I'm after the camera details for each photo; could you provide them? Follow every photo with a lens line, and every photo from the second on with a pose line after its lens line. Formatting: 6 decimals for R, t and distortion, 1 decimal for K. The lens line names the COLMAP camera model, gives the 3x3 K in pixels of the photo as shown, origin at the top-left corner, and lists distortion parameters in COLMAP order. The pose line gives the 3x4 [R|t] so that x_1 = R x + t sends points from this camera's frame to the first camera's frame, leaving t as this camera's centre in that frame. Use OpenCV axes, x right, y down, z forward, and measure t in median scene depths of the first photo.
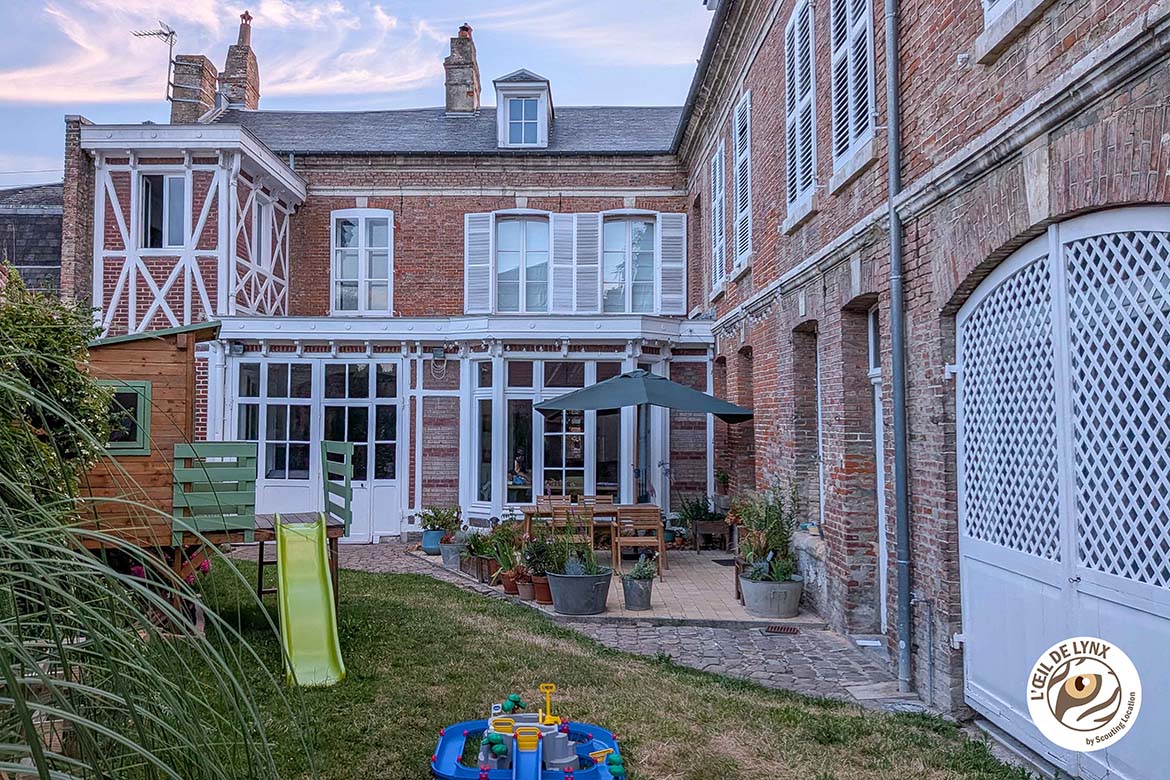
lens RADIAL K [[885.9, 0, 545.5], [0, 885.9, 393.1], [0, 0, 1]] dist [0.109375, -0.207619]
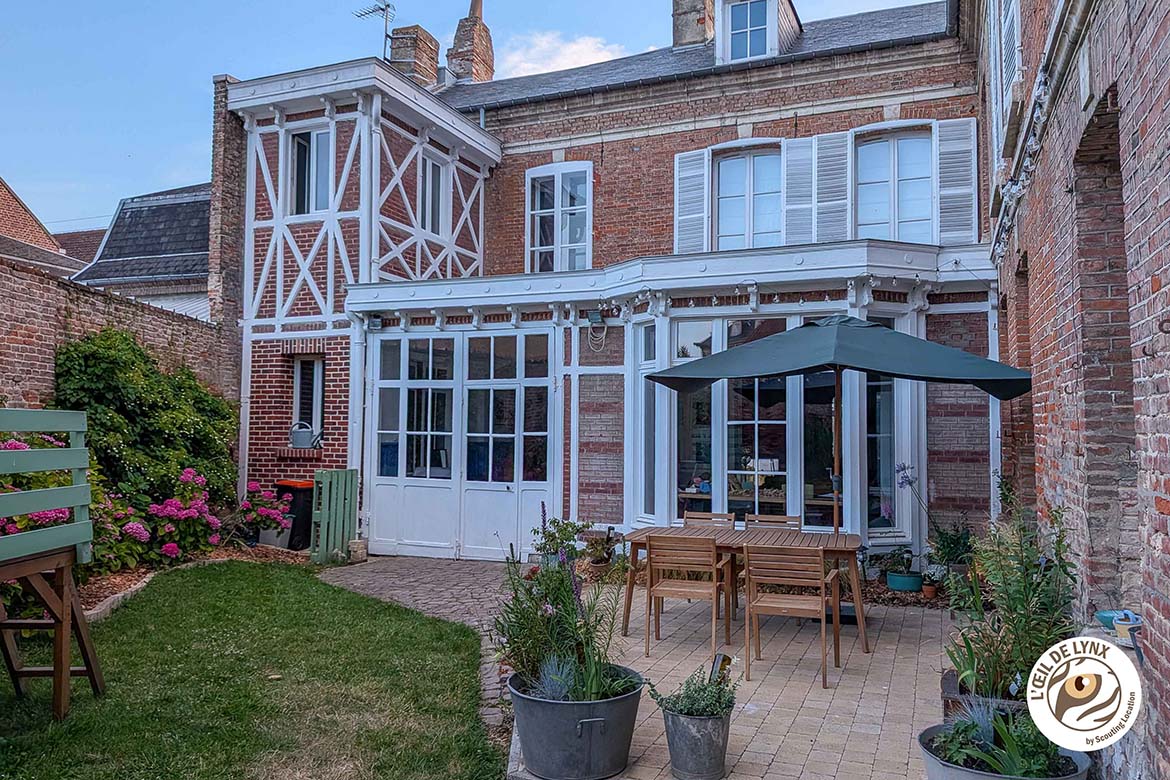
lens RADIAL K [[885.9, 0, 545.5], [0, 885.9, 393.1], [0, 0, 1]] dist [0.109375, -0.207619]
pose [[0.940969, -0.010664, -0.338324, 0.090518], [0.010369, 0.999943, -0.002679, 0.020350], [0.338334, -0.000988, 0.941026, 0.252156]]
